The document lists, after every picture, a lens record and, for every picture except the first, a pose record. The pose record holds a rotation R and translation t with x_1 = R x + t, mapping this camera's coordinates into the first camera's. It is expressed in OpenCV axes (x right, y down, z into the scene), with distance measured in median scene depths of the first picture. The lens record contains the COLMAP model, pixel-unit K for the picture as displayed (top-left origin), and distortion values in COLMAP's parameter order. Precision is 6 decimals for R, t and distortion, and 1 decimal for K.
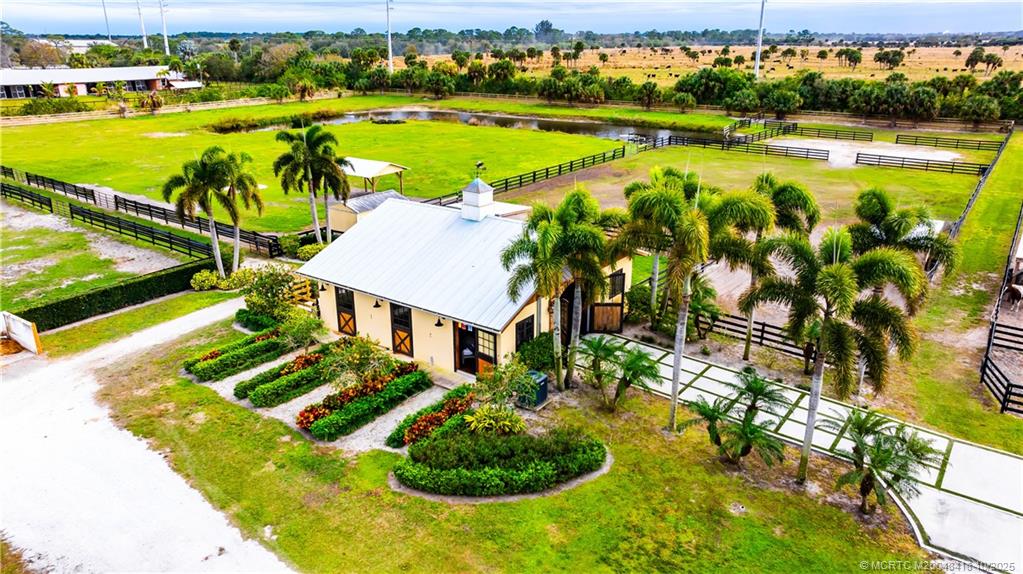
lens RADIAL K [[722.5, 0, 494.8], [0, 722.5, 288.3], [0, 0, 1]] dist [0.000005, 0.005759]
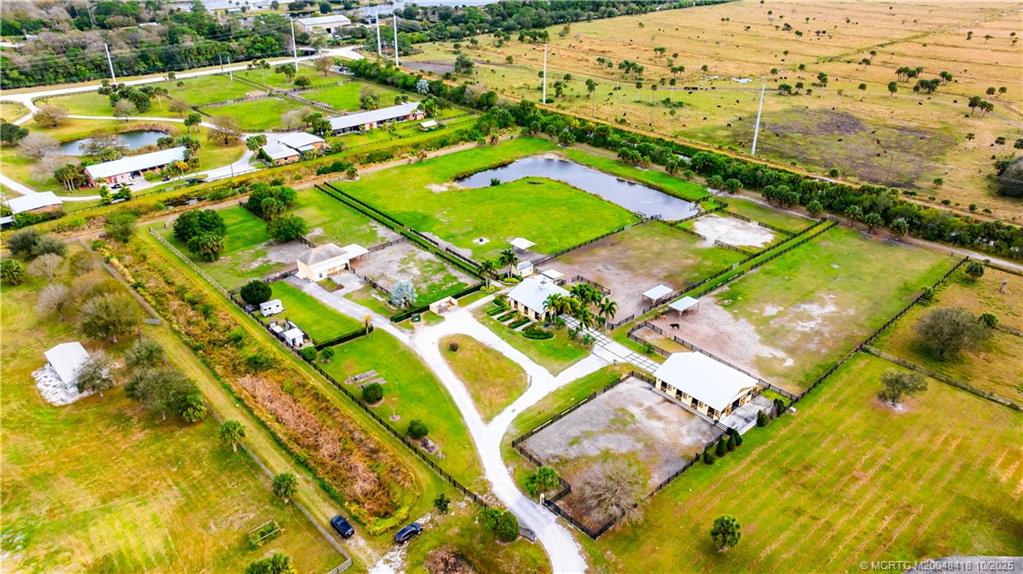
lens RADIAL K [[722.5, 0, 494.8], [0, 722.5, 288.3], [0, 0, 1]] dist [0.000005, 0.005759]
pose [[0.977007, 0.106629, -0.184627, 0.645252], [-0.078460, 0.985001, 0.153679, -0.948987], [0.198245, -0.135659, 0.970719, -4.430642]]
